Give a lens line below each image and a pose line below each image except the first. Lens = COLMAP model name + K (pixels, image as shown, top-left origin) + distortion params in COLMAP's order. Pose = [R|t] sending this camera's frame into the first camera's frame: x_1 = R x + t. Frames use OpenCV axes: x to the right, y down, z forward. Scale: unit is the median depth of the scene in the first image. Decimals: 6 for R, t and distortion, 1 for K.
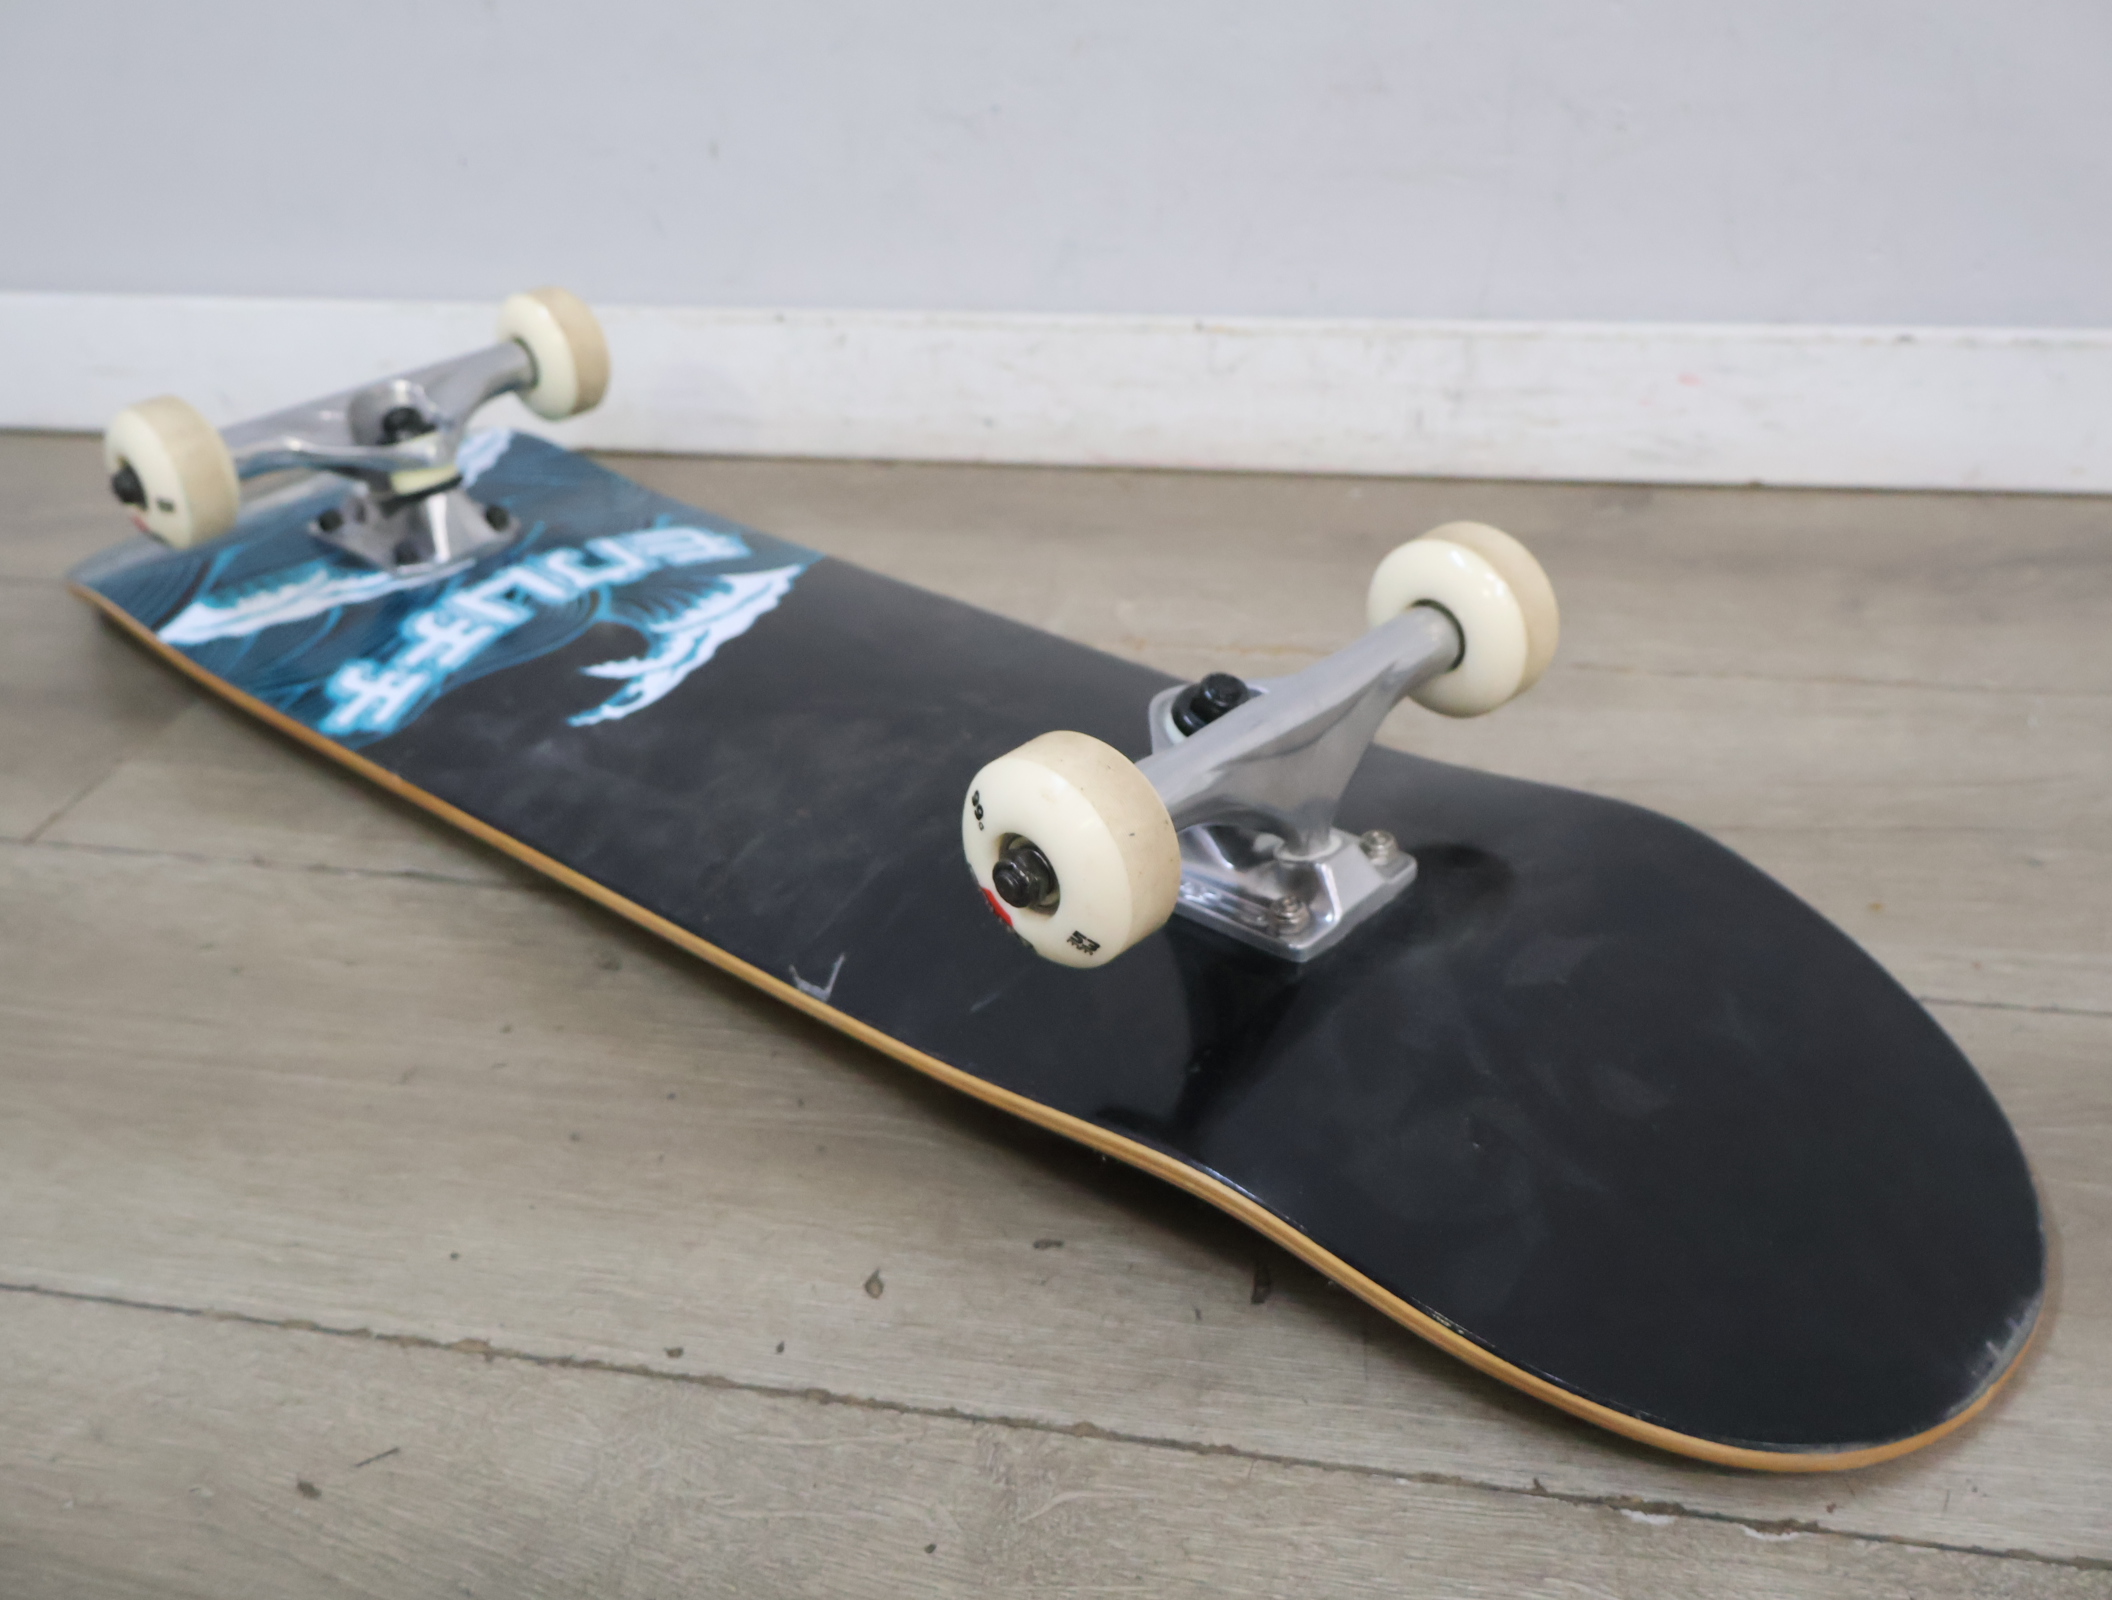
lens RADIAL K [[2001.7, 0, 1053.7], [0, 2001.7, 827.7], [0, 0, 1]] dist [-0.004035, 0.000000]
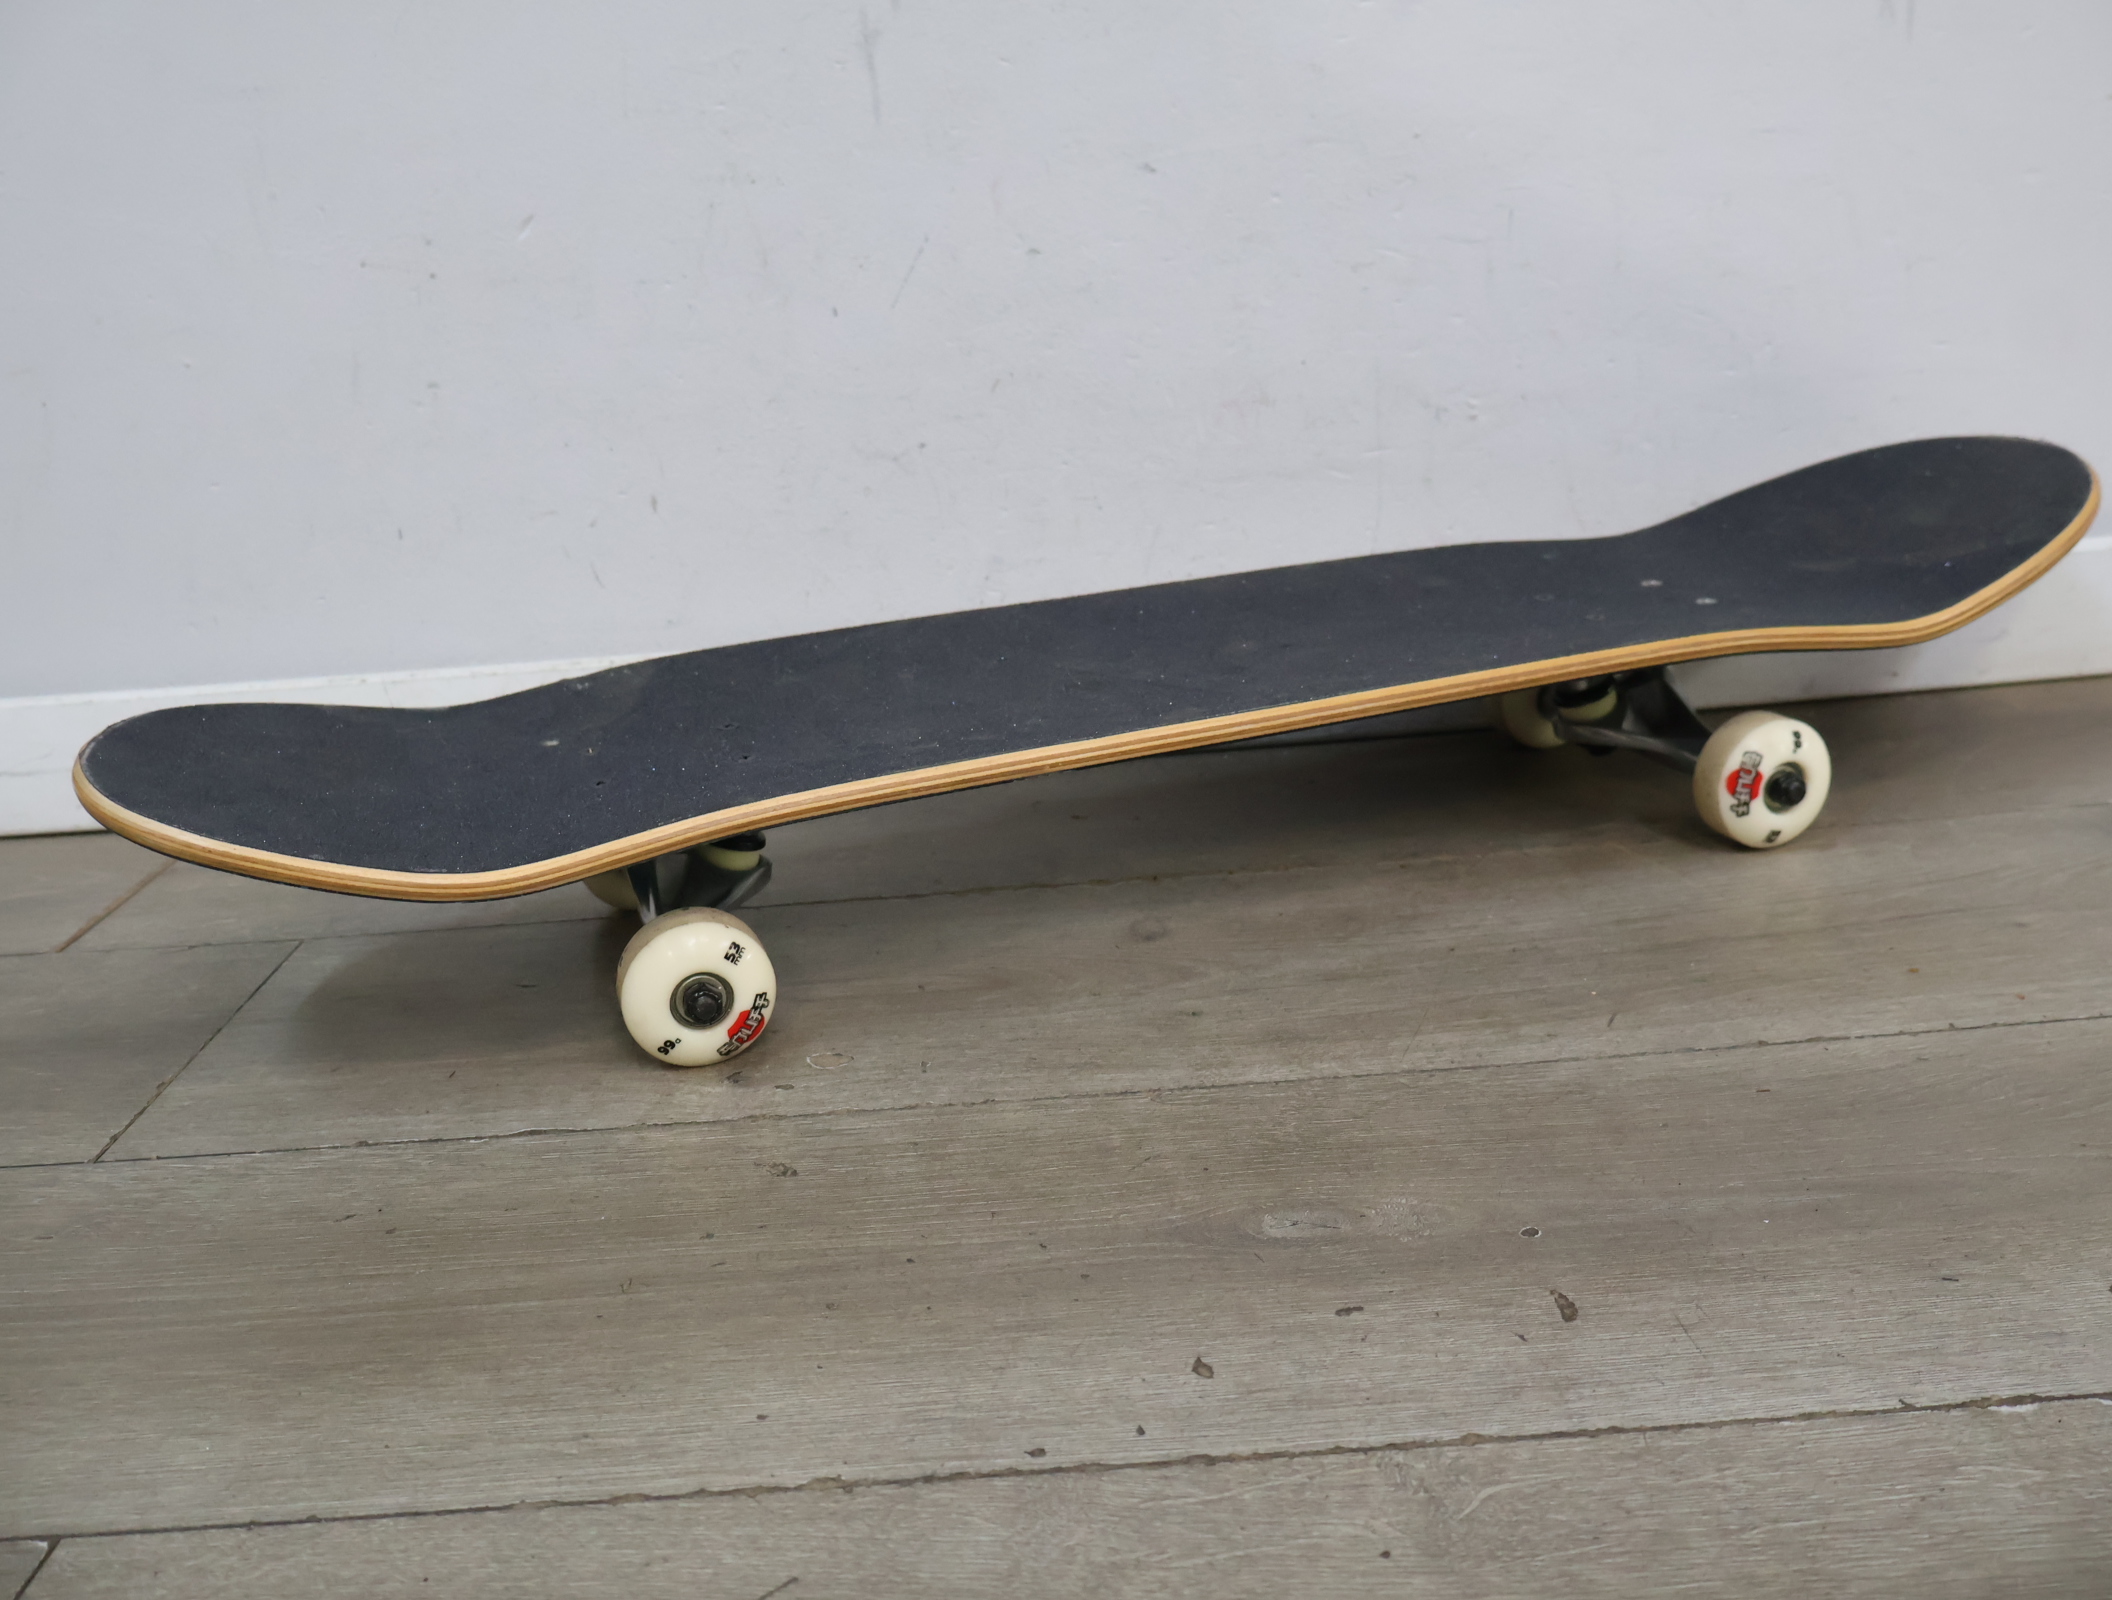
lens RADIAL K [[2001.7, 0, 1064.9], [0, 2001.7, 786.5], [0, 0, 1]] dist [-0.004035, 0.000000]
pose [[0.977038, -0.090761, 0.192765, -0.324895], [0.137405, 0.959863, -0.244506, 0.183458], [-0.162837, 0.265379, 0.950294, -0.027755]]
